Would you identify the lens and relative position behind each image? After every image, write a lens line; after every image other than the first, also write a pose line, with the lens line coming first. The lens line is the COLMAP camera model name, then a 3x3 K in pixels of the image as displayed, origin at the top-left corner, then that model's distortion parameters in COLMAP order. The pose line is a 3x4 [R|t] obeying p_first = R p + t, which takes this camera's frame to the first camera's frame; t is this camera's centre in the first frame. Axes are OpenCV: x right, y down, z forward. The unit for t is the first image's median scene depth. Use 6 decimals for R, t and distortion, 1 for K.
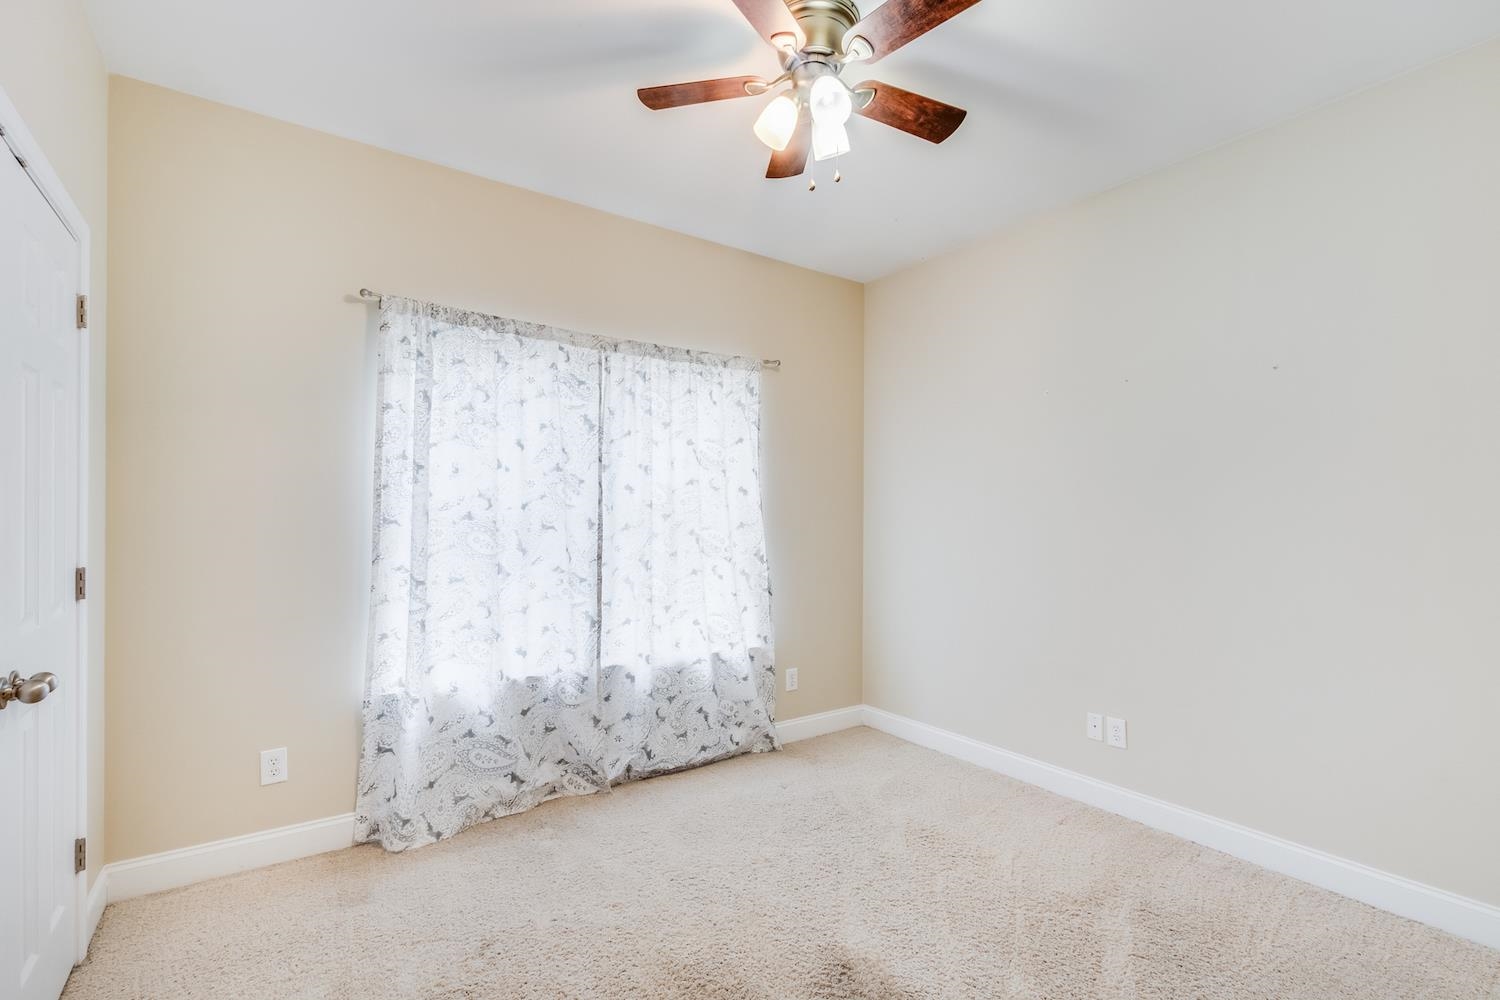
lens RADIAL K [[684.4, 0, 745.8], [0, 684.4, 504.1], [0, 0, 1]] dist [-0.002502, -0.000497]
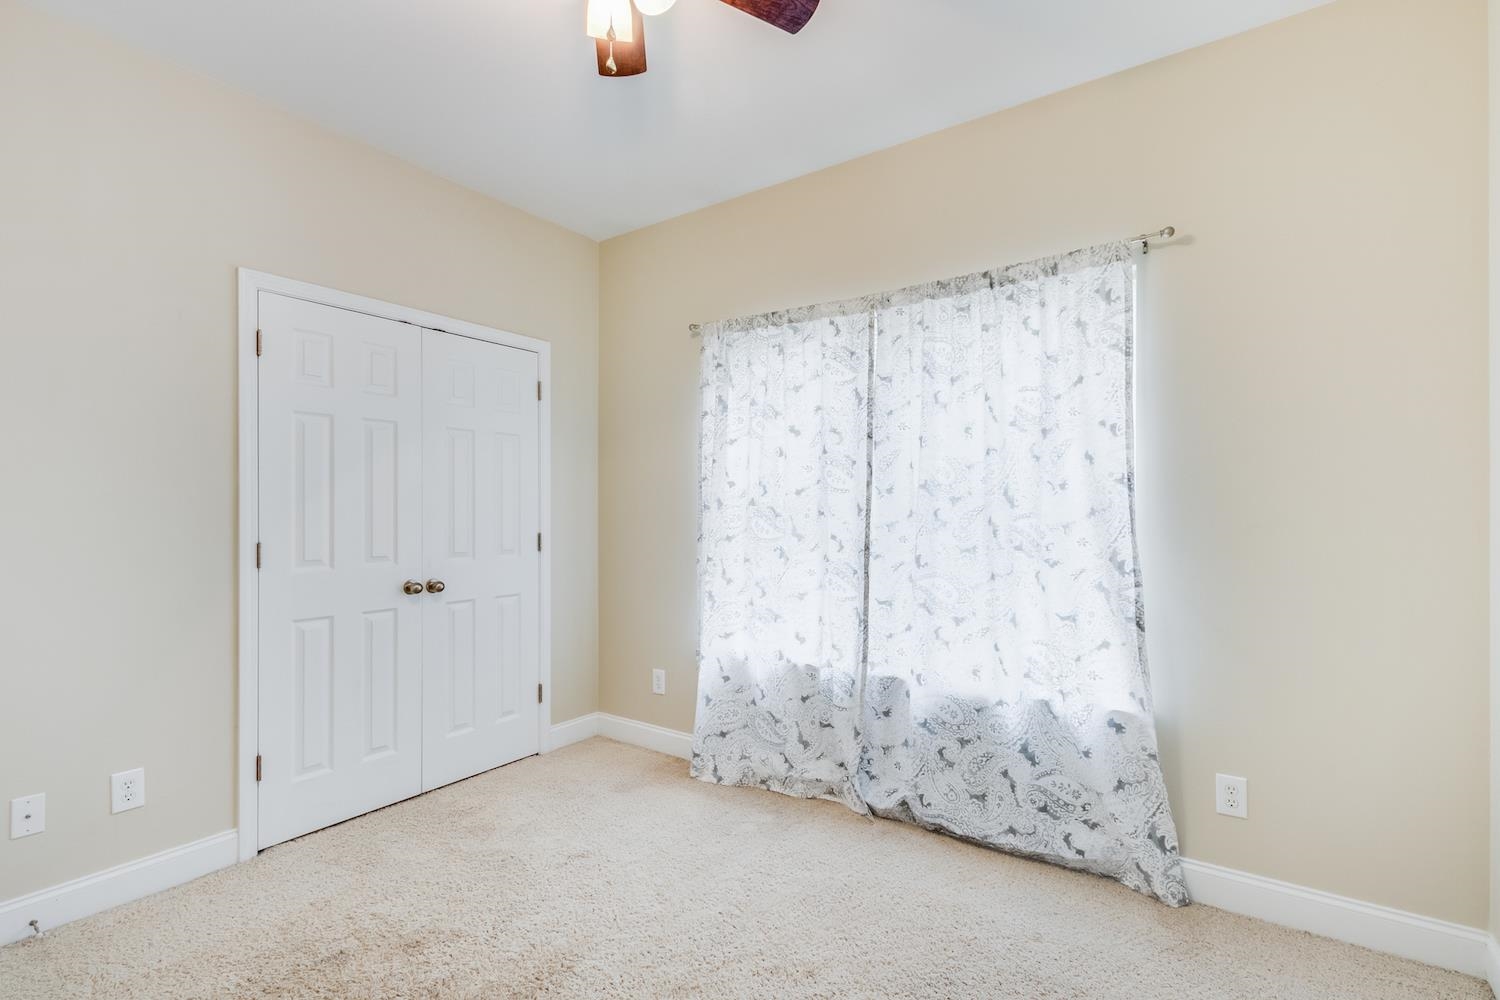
lens RADIAL K [[684.4, 0, 747.3], [0, 684.4, 499.2], [0, 0, 1]] dist [-0.002502, -0.000497]
pose [[0.335531, -0.021628, -0.941781, 0.560080], [0.016935, 0.999713, -0.016925, 0.028082], [0.941877, -0.010270, 0.335801, 0.560829]]
